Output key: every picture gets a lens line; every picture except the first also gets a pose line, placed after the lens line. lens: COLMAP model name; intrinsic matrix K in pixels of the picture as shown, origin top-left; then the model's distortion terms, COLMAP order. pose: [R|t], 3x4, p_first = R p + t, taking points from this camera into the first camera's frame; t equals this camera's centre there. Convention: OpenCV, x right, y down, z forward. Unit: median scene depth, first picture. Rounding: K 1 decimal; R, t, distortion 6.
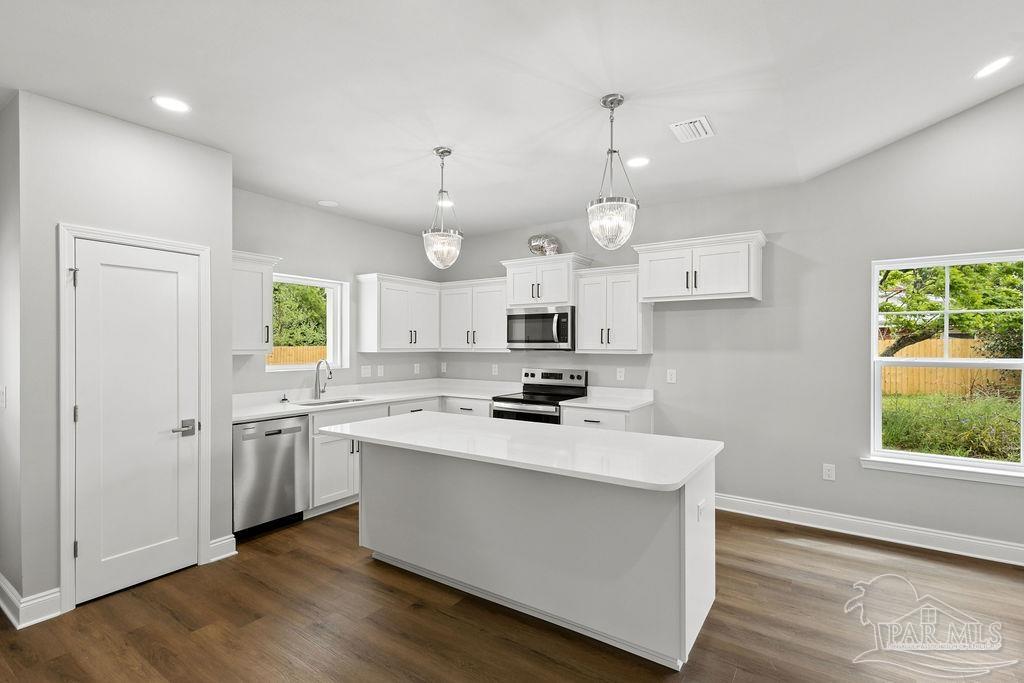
lens RADIAL K [[477.0, 0, 512.4], [0, 477.0, 345.6], [0, 0, 1]] dist [-0.000235, -0.000165]
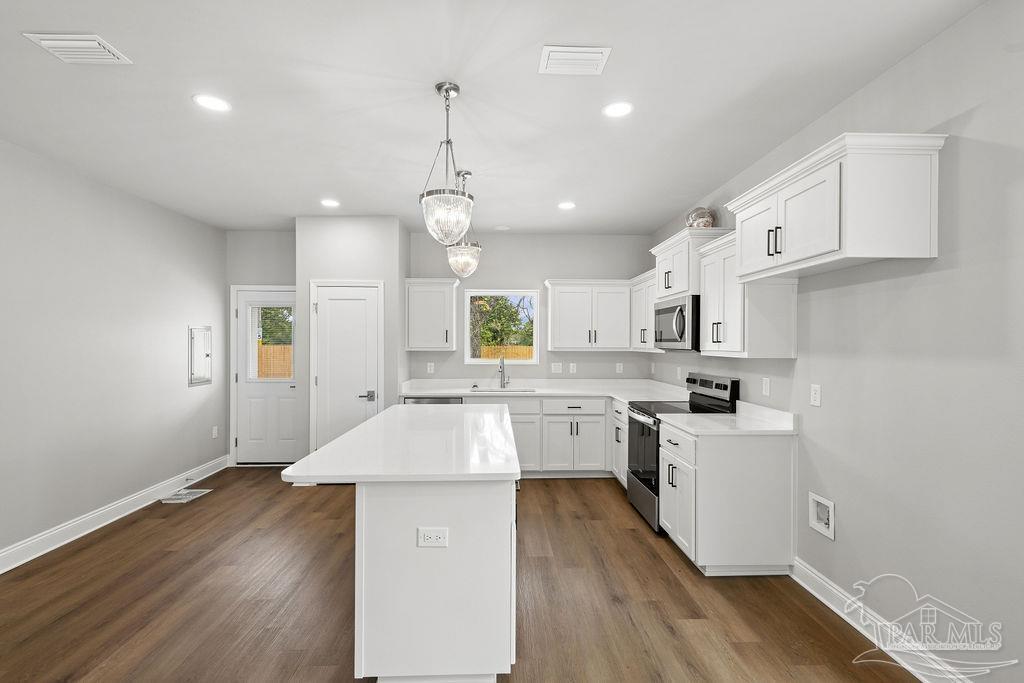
lens RADIAL K [[468.9, 0, 512.0], [0, 468.9, 341.5], [0, 0, 1]] dist [0.001749, -0.000056]
pose [[0.588275, -0.002281, -0.808658, 0.595125], [-0.001835, 0.999990, -0.004156, -0.002951], [0.808659, 0.003929, 0.588265, 0.314921]]
